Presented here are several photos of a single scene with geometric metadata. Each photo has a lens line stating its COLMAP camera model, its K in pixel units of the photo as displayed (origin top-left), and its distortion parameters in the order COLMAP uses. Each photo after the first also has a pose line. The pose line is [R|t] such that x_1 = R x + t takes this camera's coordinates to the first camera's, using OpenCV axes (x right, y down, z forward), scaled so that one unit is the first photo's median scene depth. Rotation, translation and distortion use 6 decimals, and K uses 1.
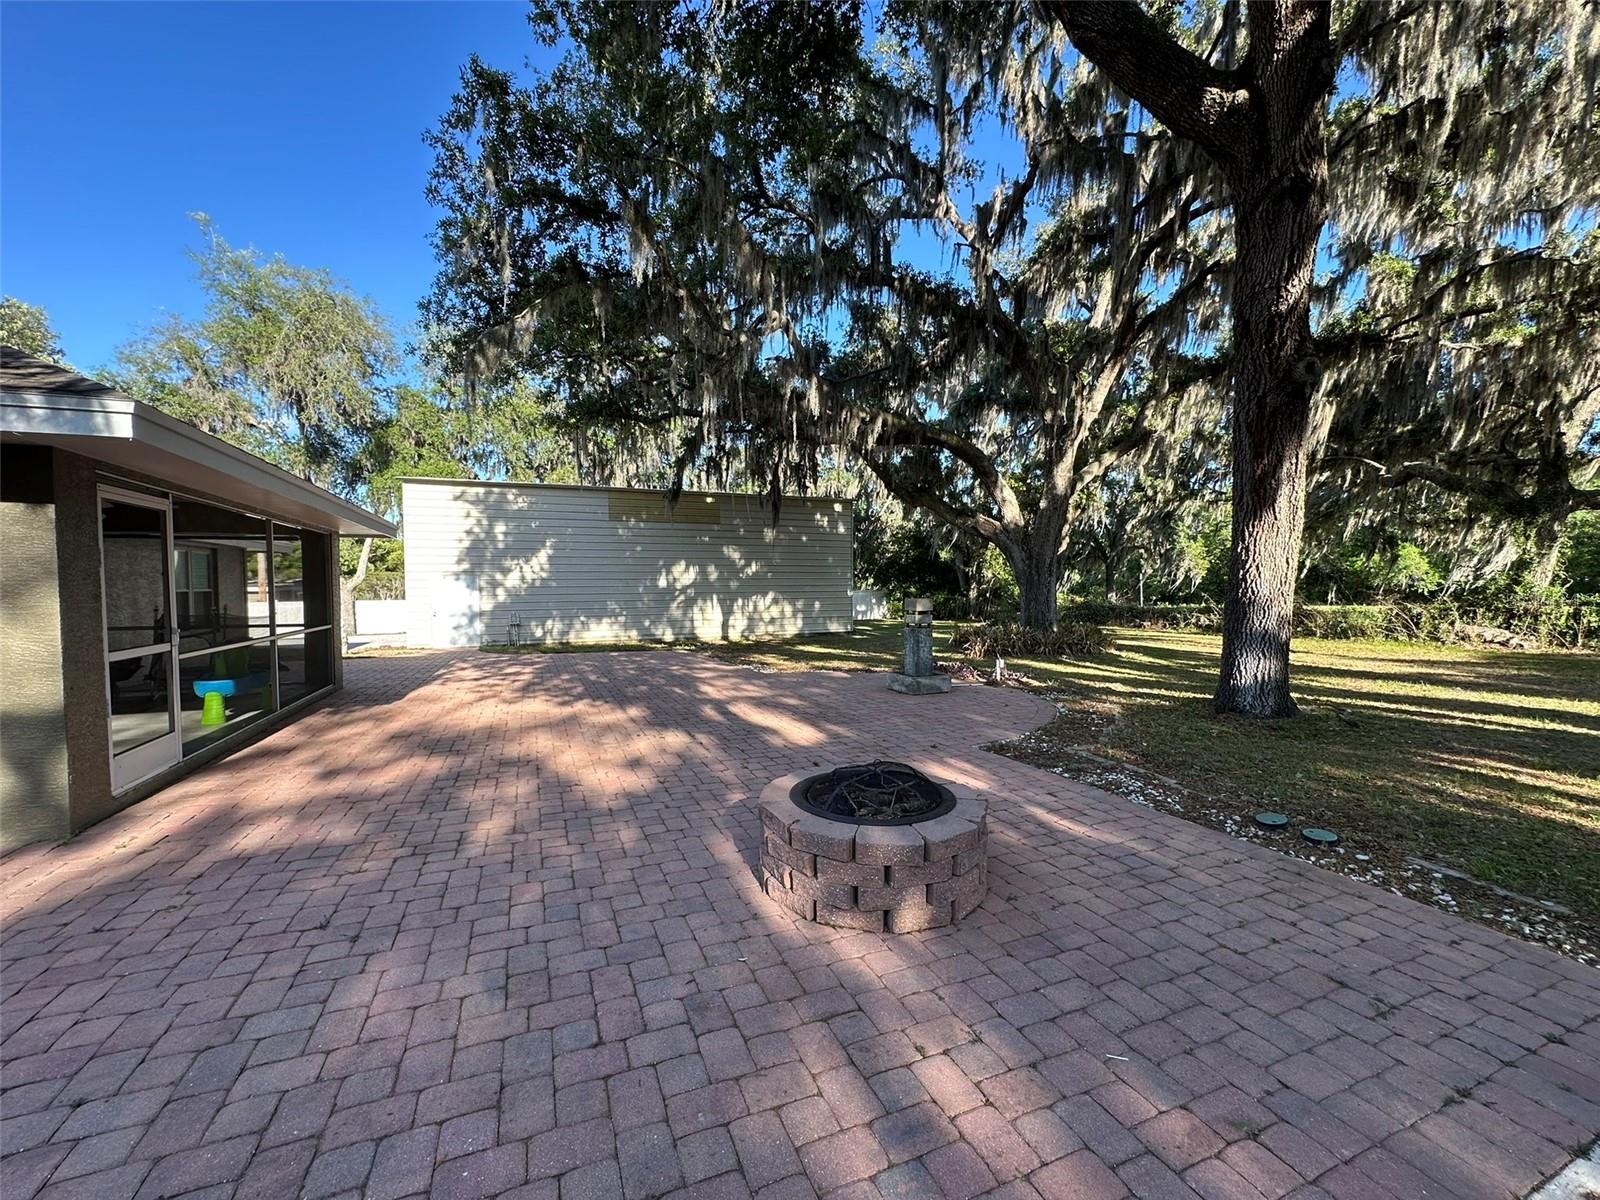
lens RADIAL K [[638.9, 0, 800.0], [0, 638.9, 600.0], [0, 0, 1]] dist [0.002036, 0.000213]
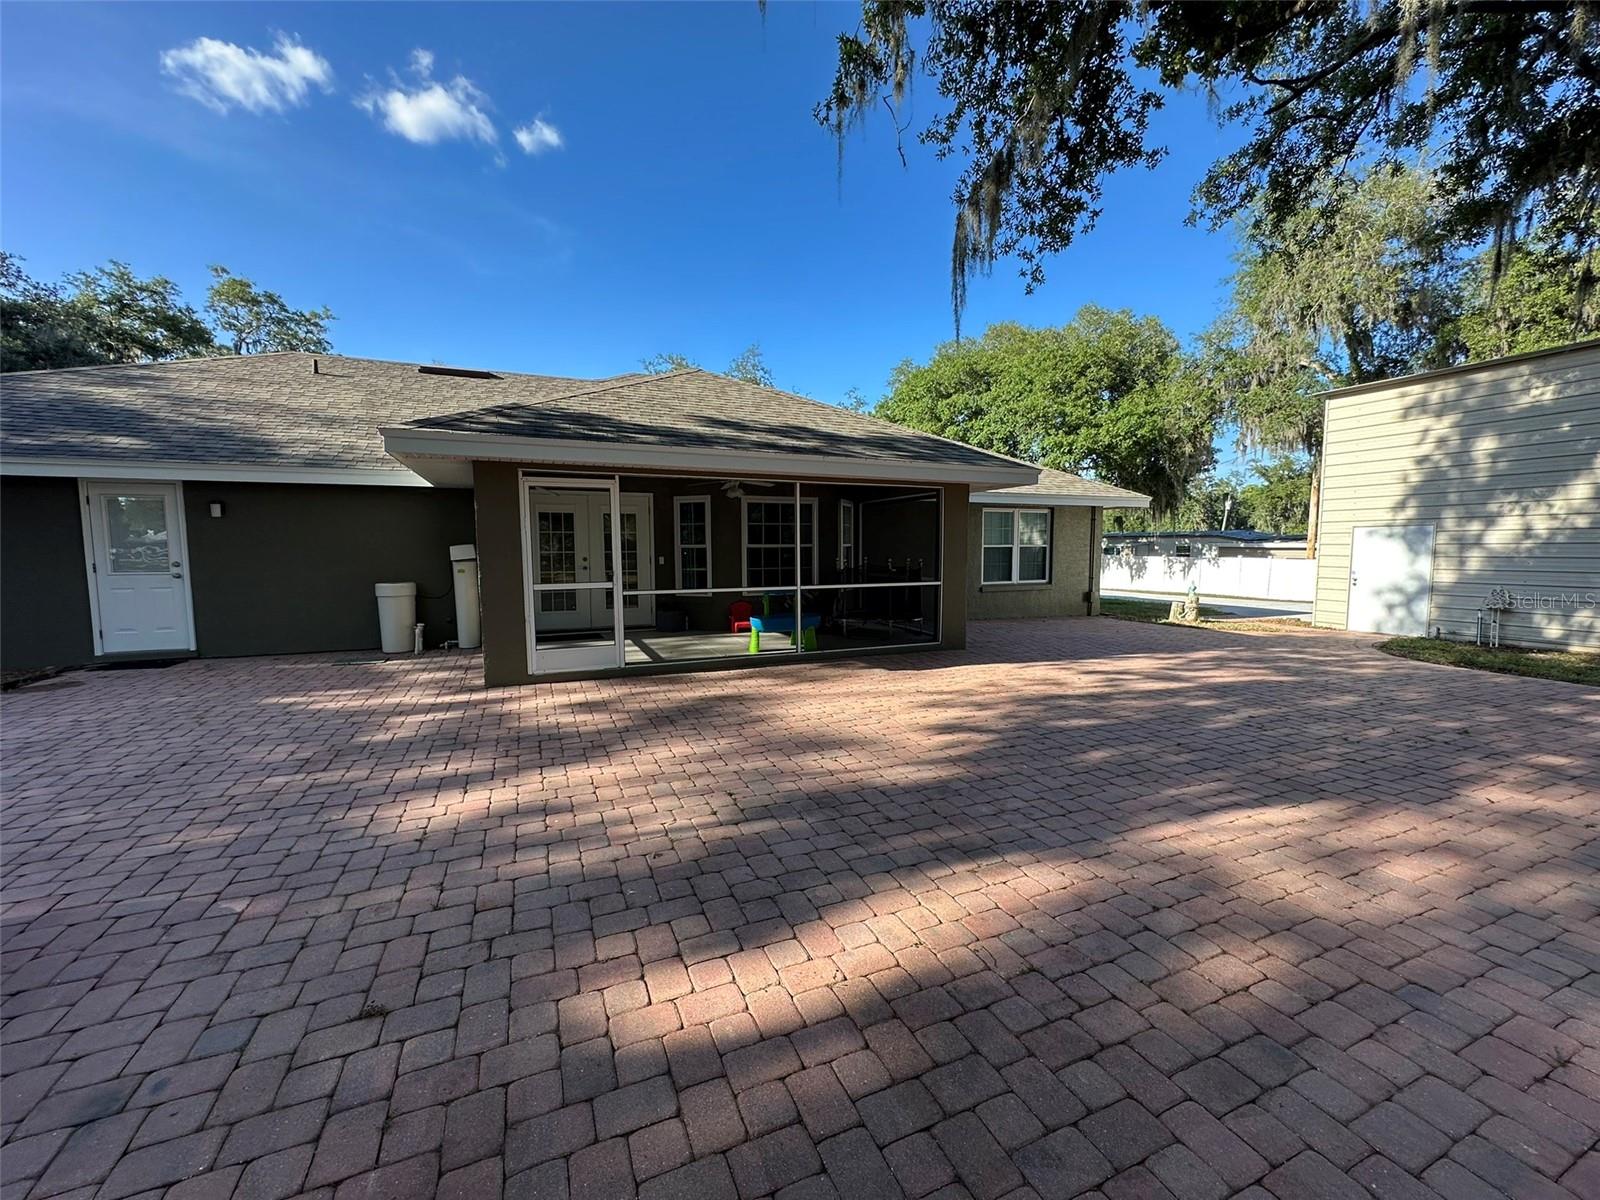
lens RADIAL K [[638.9, 0, 800.0], [0, 638.9, 600.0], [0, 0, 1]] dist [0.002036, 0.000213]
pose [[0.009685, 0.095191, -0.995412, 0.173733], [-0.027160, 0.995116, 0.094898, -0.015510], [0.999584, 0.026117, 0.012223, 0.558256]]
